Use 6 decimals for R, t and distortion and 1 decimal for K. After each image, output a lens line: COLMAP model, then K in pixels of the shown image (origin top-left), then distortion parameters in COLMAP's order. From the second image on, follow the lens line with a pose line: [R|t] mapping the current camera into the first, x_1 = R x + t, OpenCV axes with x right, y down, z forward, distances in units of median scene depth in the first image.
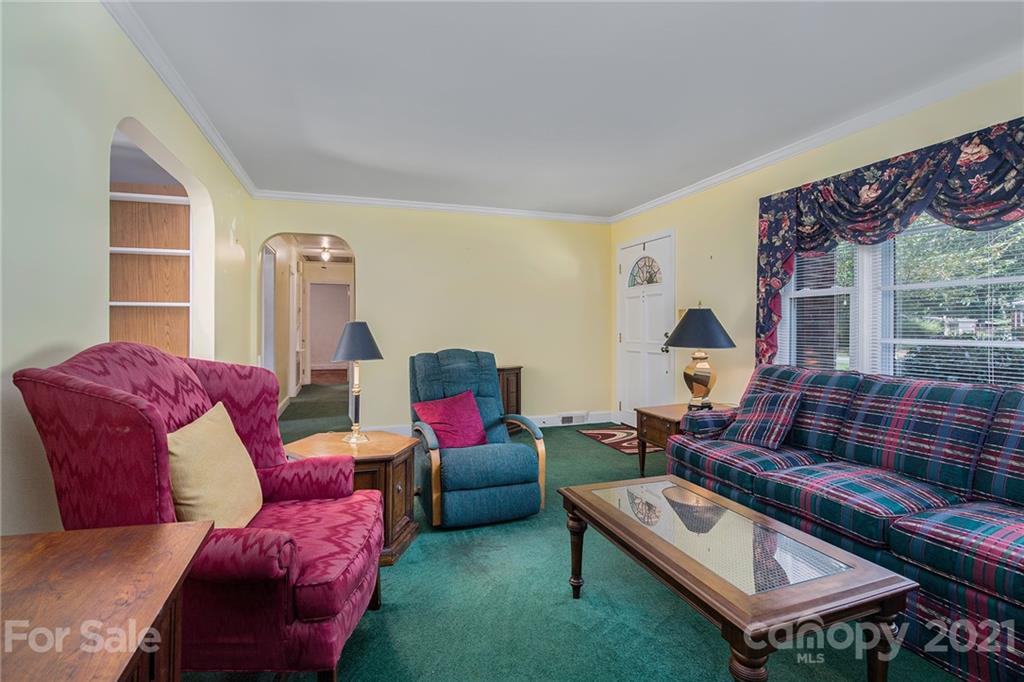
lens RADIAL K [[486.1, 0, 506.3], [0, 486.1, 334.4], [0, 0, 1]] dist [-0.030418, 0.000715]
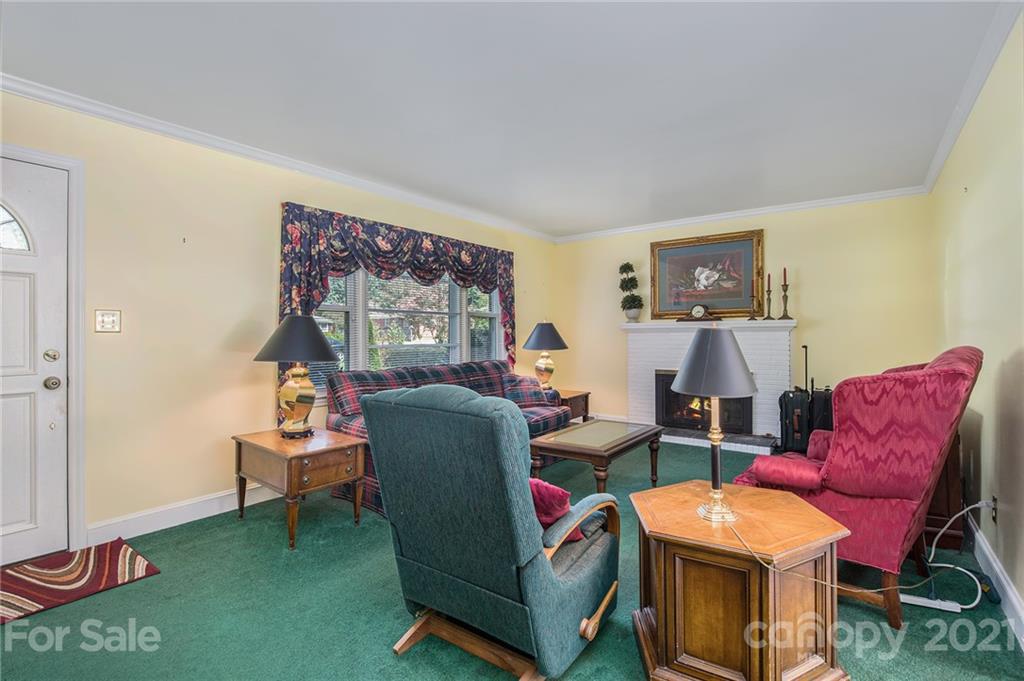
lens RADIAL K [[486.1, 0, 506.3], [0, 486.1, 333.9], [0, 0, 1]] dist [-0.030418, 0.000715]
pose [[-0.560125, 0.010067, 0.828347, -0.603409], [0.016654, 0.999861, -0.000890, -0.019294], [-0.828241, 0.013296, -0.560215, 1.445096]]
